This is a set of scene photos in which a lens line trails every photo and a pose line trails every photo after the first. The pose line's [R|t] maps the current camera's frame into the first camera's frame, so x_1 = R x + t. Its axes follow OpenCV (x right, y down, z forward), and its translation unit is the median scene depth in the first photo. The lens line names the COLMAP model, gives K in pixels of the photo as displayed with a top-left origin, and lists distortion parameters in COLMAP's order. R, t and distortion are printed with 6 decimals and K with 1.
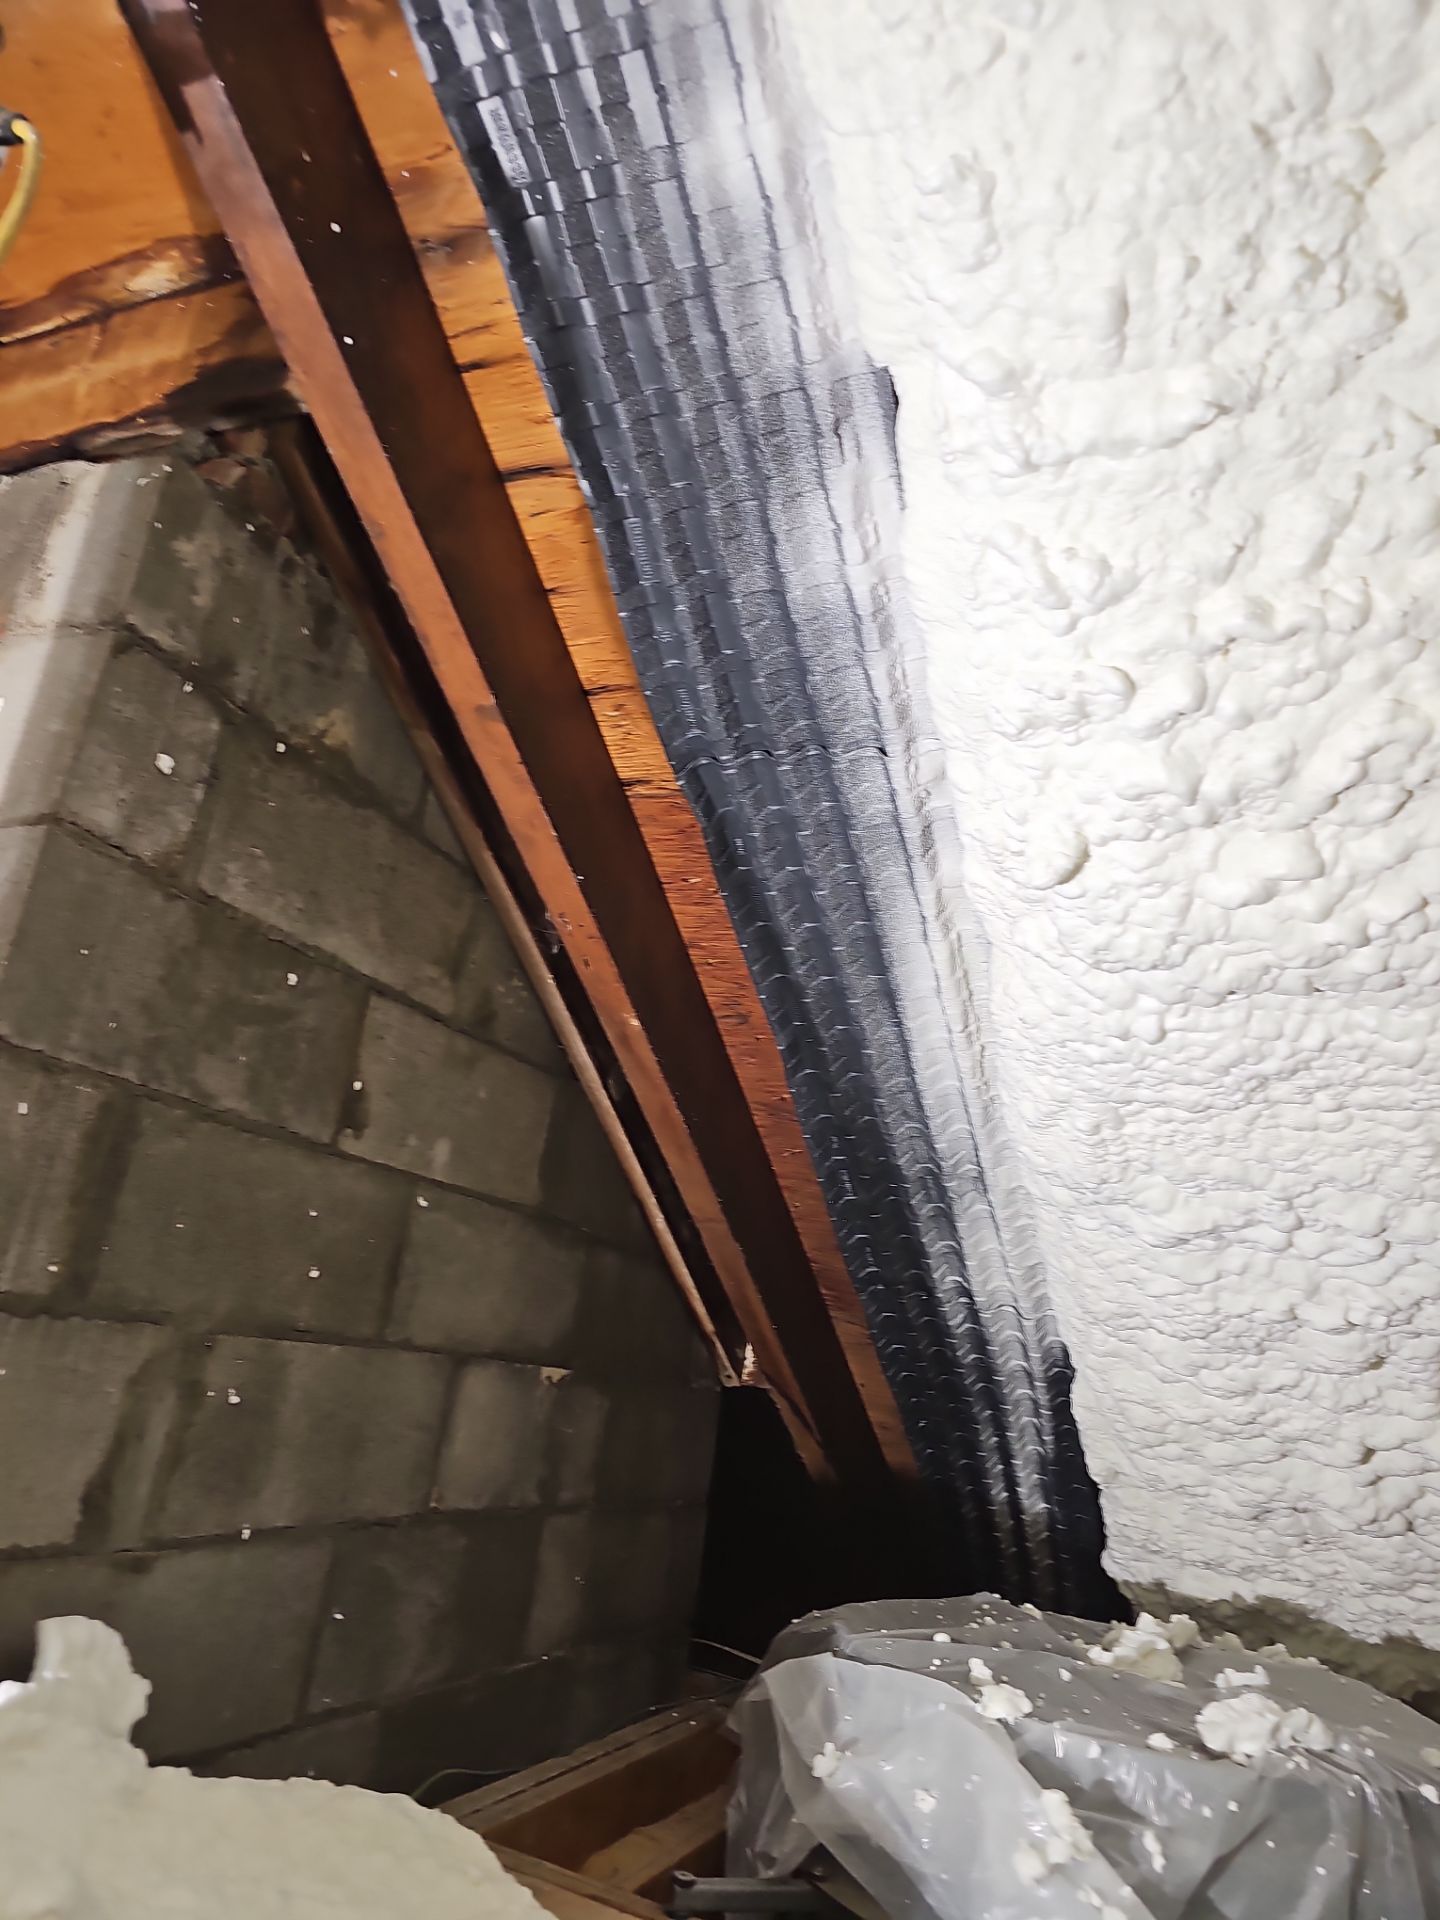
lens RADIAL K [[1299.9, 0, 721.1], [0, 1299.9, 976.8], [0, 0, 1]] dist [0.060899, -0.055305]
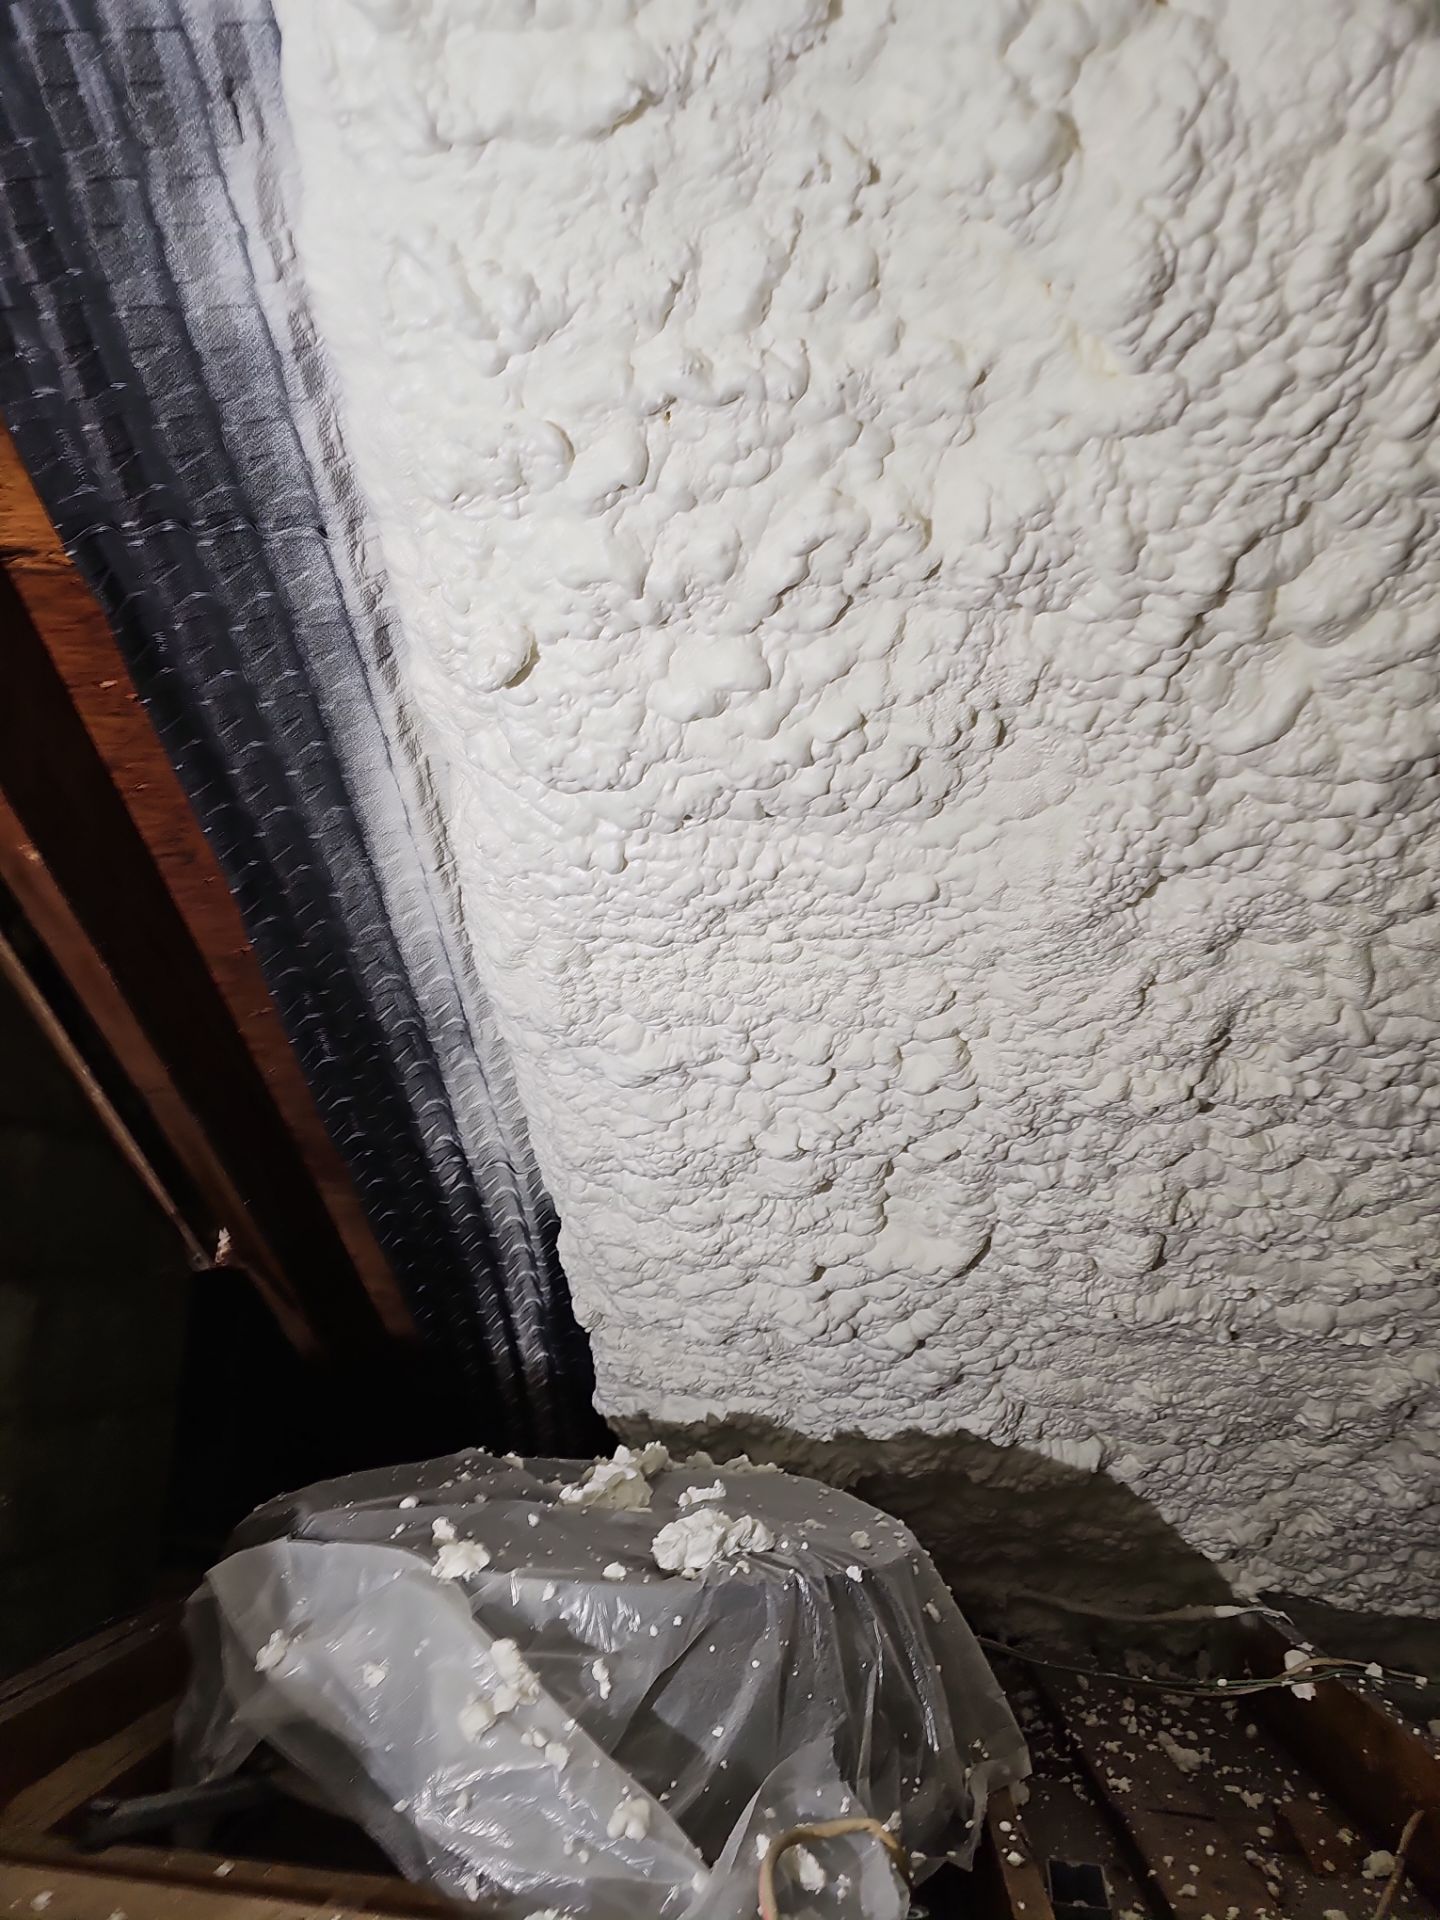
lens RADIAL K [[1308.2, 0, 713.2], [0, 1308.2, 984.1], [0, 0, 1]] dist [0.069456, -0.066836]
pose [[0.942307, -0.018895, 0.334215, 0.071813], [-0.015606, 0.994841, 0.100242, 0.031879], [-0.334385, -0.099674, 0.937151, 0.072733]]
